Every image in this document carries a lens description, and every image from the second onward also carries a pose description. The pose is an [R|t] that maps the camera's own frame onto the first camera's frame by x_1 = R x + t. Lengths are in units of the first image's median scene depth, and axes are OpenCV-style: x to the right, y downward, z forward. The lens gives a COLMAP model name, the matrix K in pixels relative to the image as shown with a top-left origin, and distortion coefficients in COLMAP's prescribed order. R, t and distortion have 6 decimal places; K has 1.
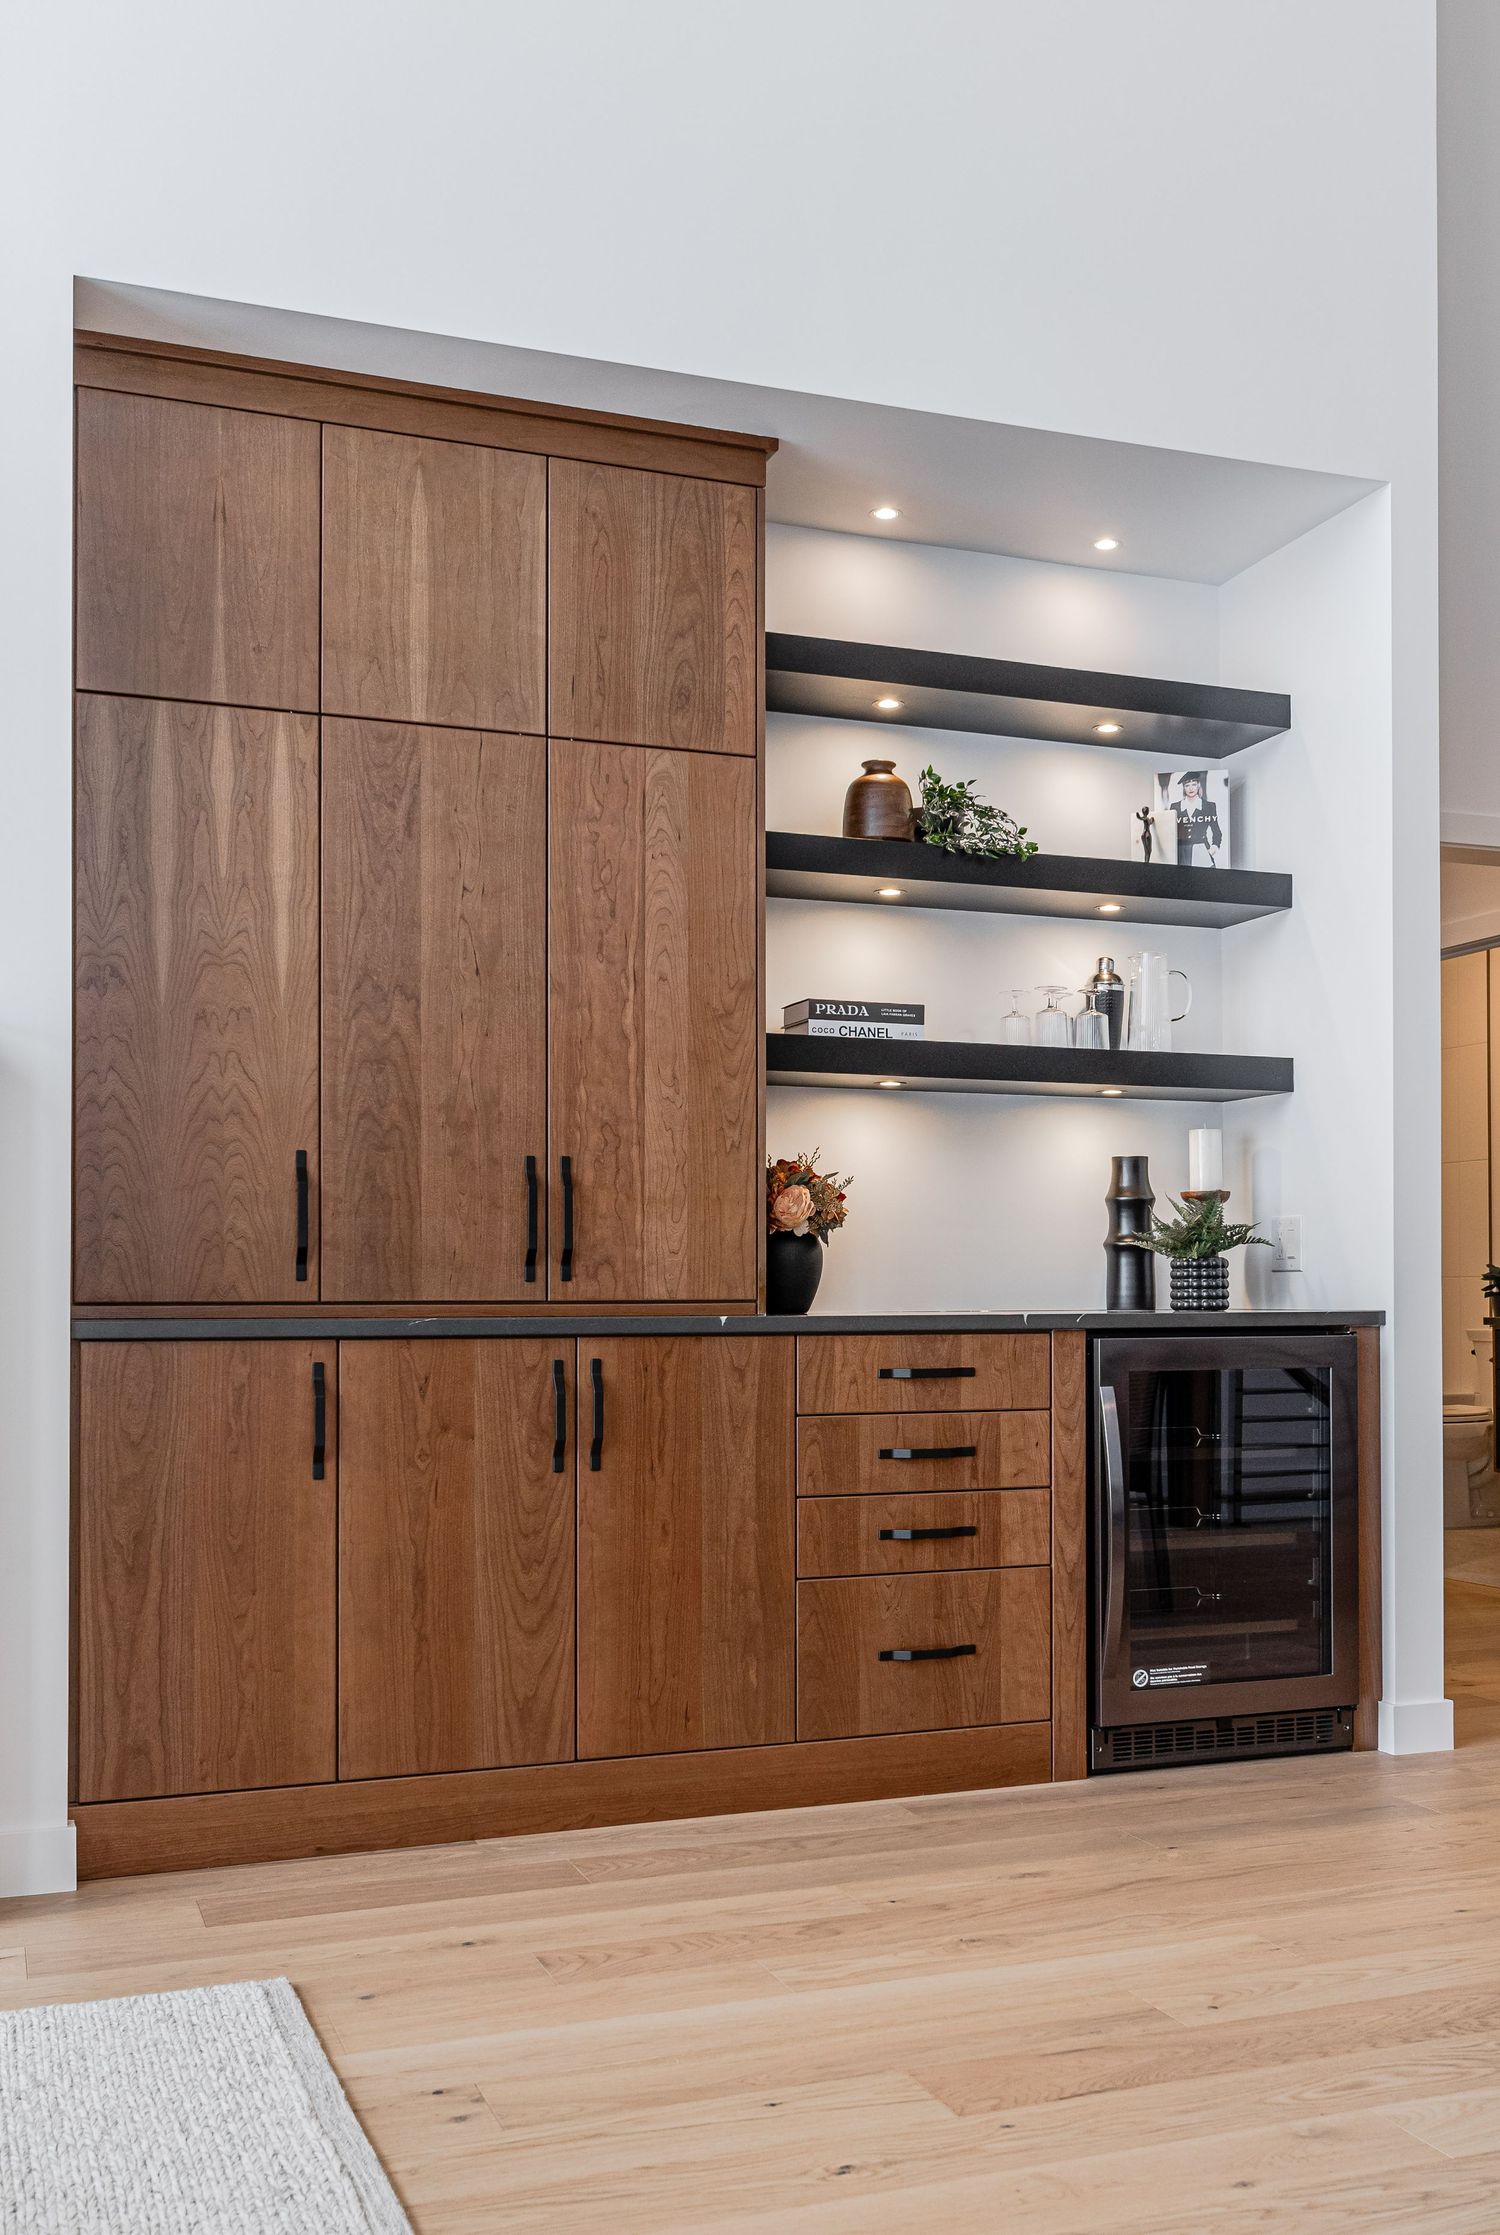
lens RADIAL K [[2216.7, 0, 885.5], [0, 2216.7, 1266.4], [0, 0, 1]] dist [-0.001862, 0.000000]
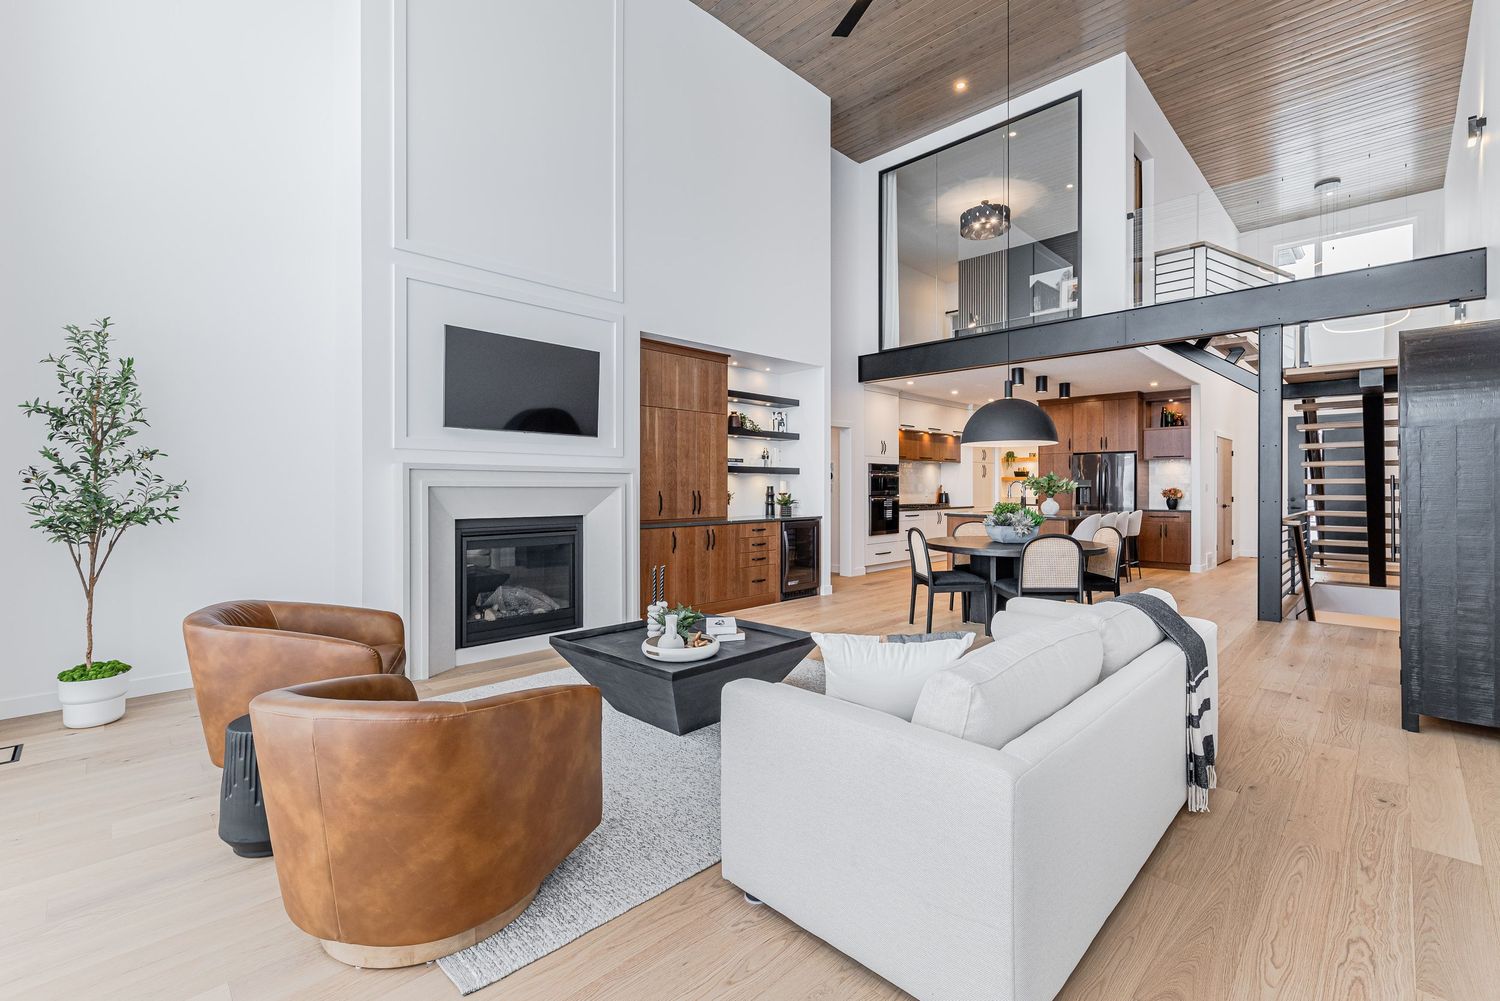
lens RADIAL K [[649.7, 0, 752.7], [0, 649.7, 487.1], [0, 0, 1]] dist [0.001101, -0.000772]
pose [[0.924195, 0.001778, 0.381916, -0.614478], [-0.005057, 0.999958, 0.007582, -0.070050], [-0.381887, -0.008939, 0.924166, -0.483623]]
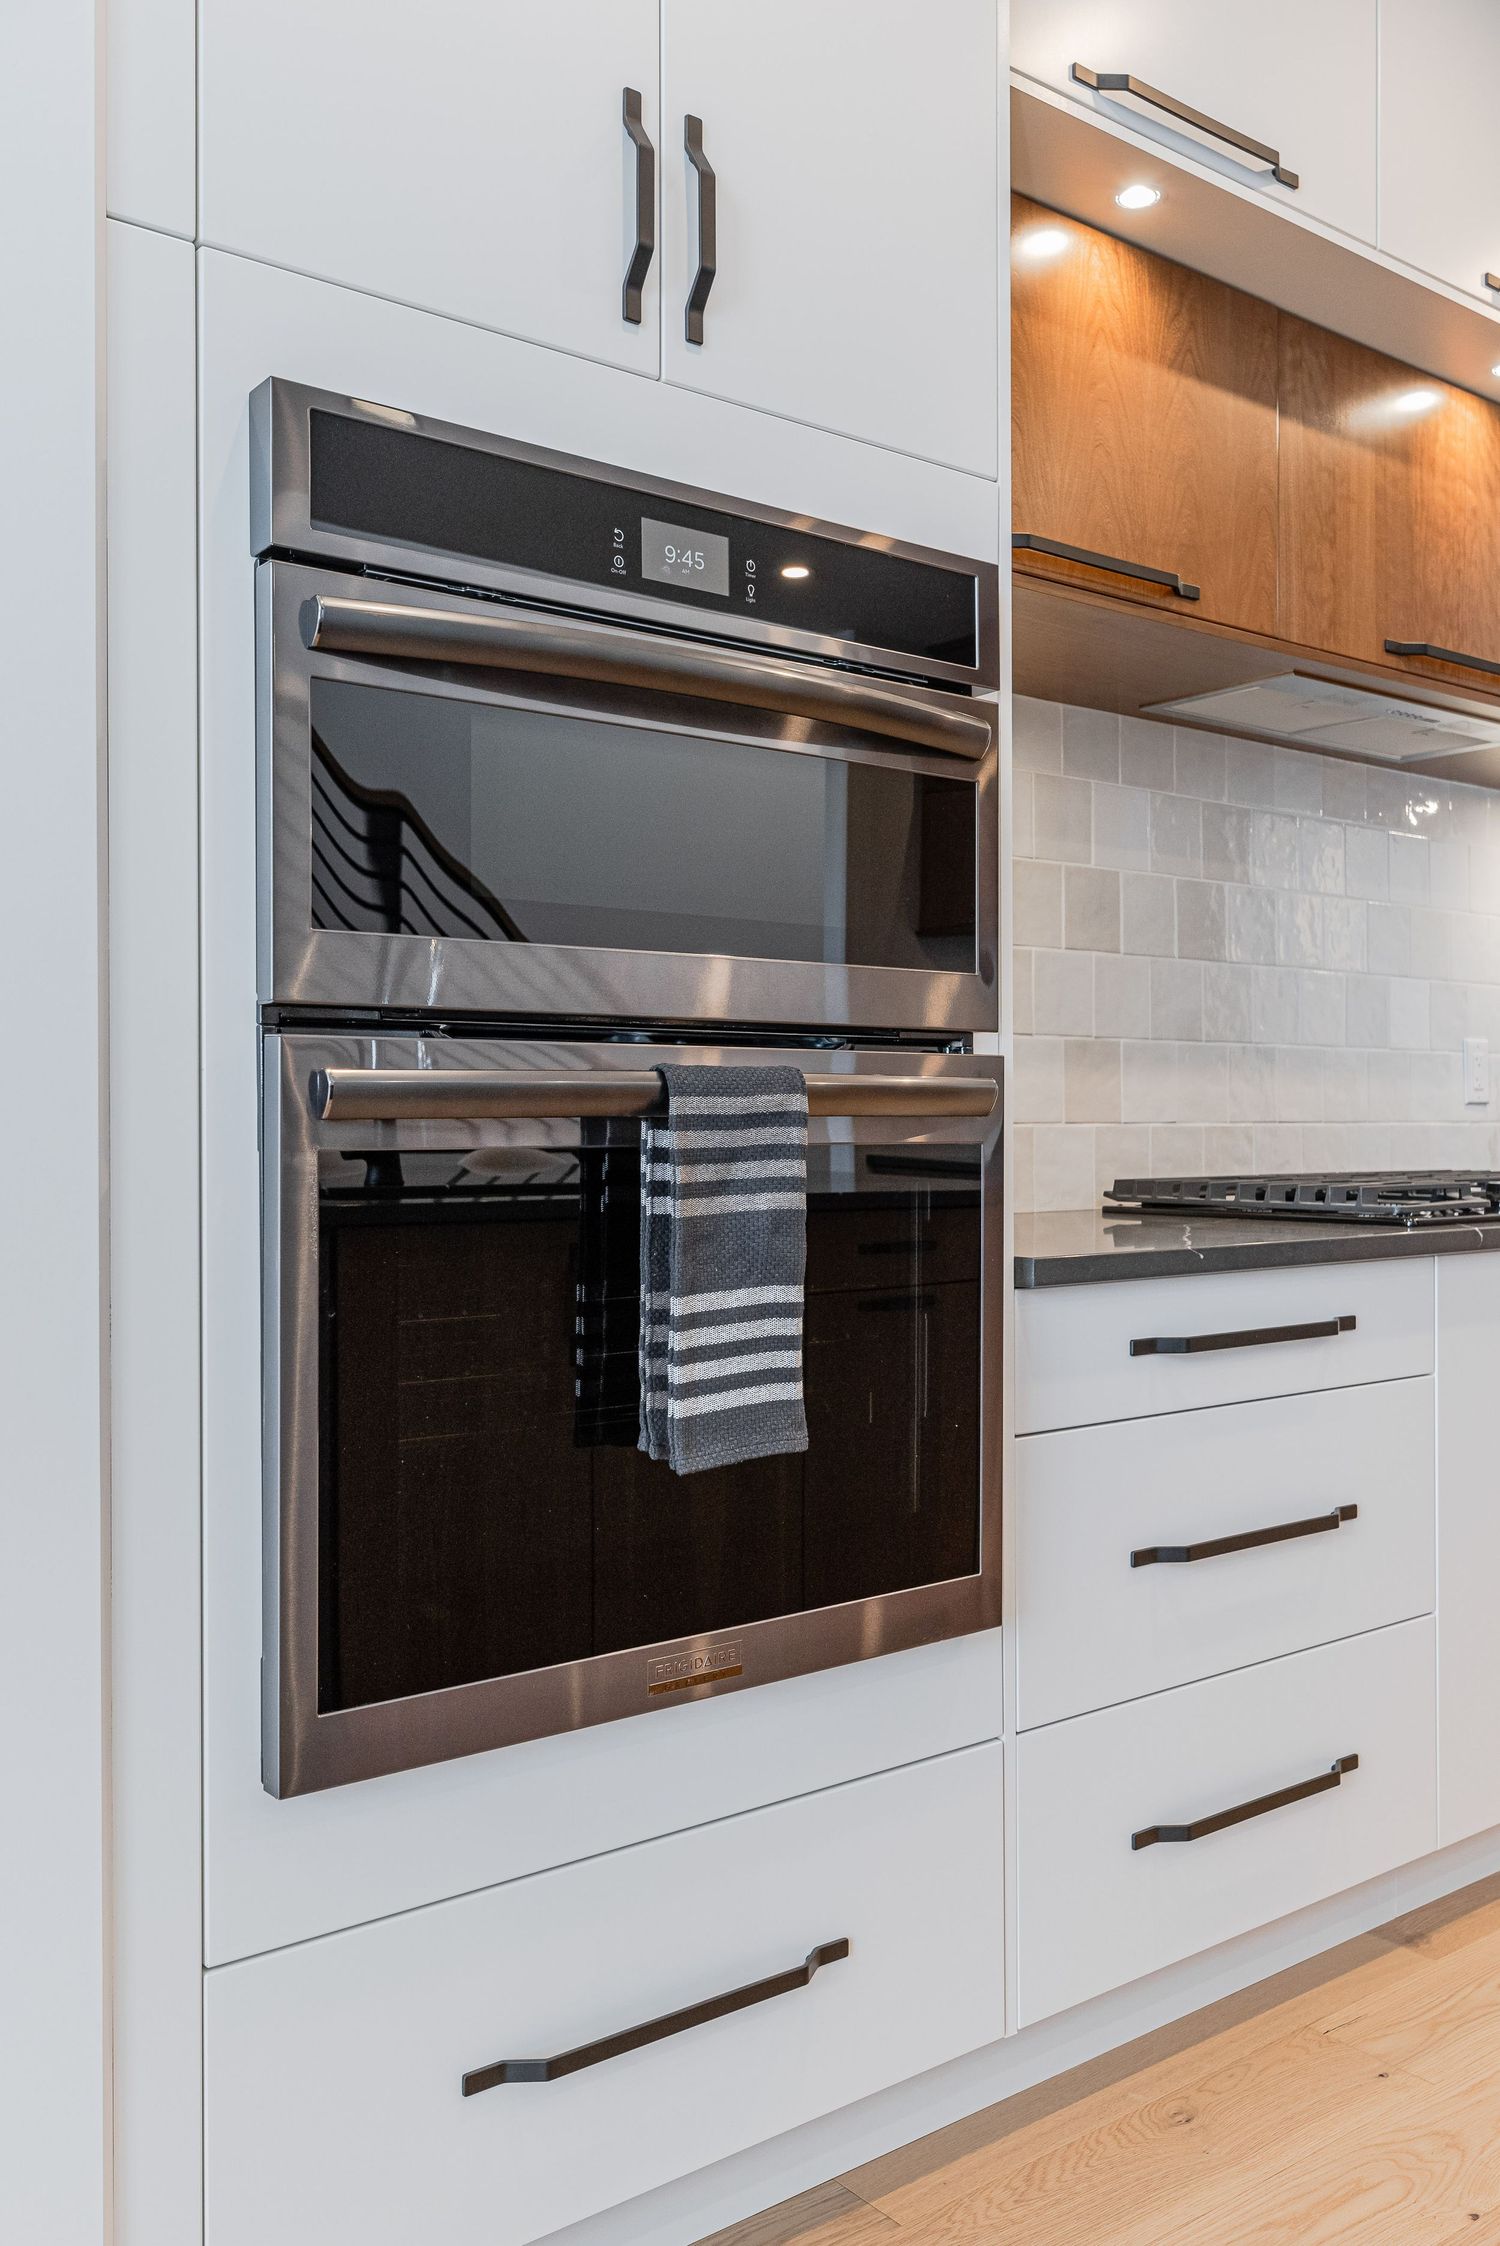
lens RADIAL K [[1882.1, 0, 745.2], [0, 1882.1, 1123.3], [0, 0, 1]] dist [-0.000886, 0.015869]
pose [[0.964631, 0.000577, 0.263602, 0.600297], [-0.003536, 0.999936, 0.010749, -0.011218], [-0.263579, -0.011301, 0.964572, 1.077854]]
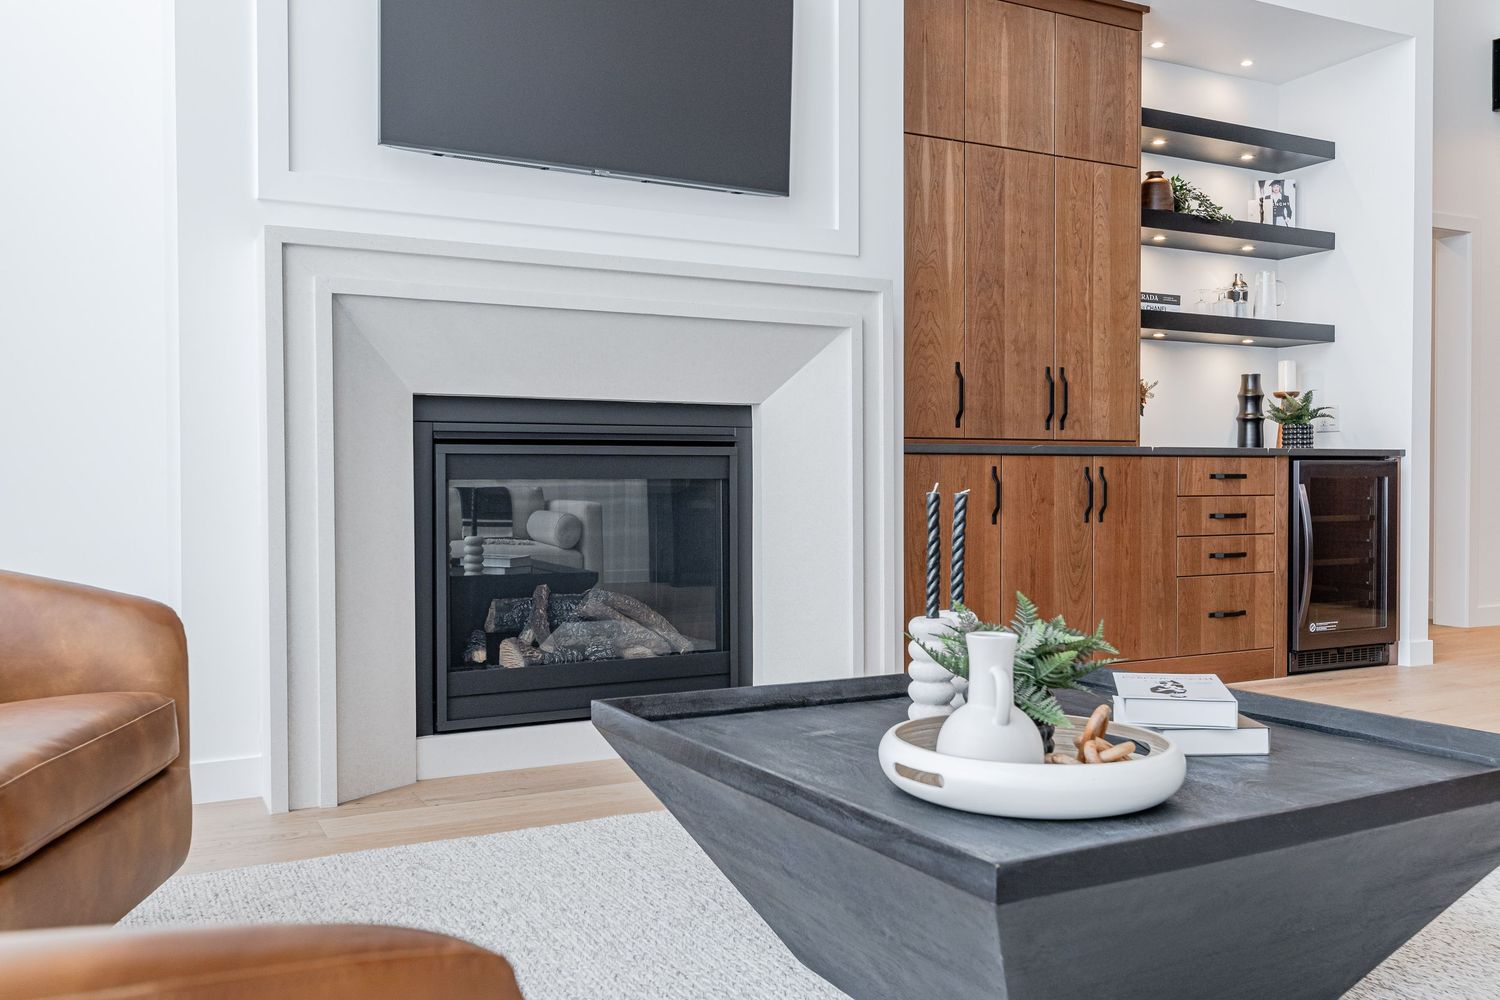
lens RADIAL K [[1257.0, 0, 751.6], [0, 1257.0, 499.3], [0, 0, 1]] dist [-0.000886, 0.015869]
pose [[0.996606, -0.001740, 0.082306, -0.513112], [-0.000660, 0.999576, 0.029120, 0.036277], [-0.082321, -0.029075, 0.996182, -0.109137]]
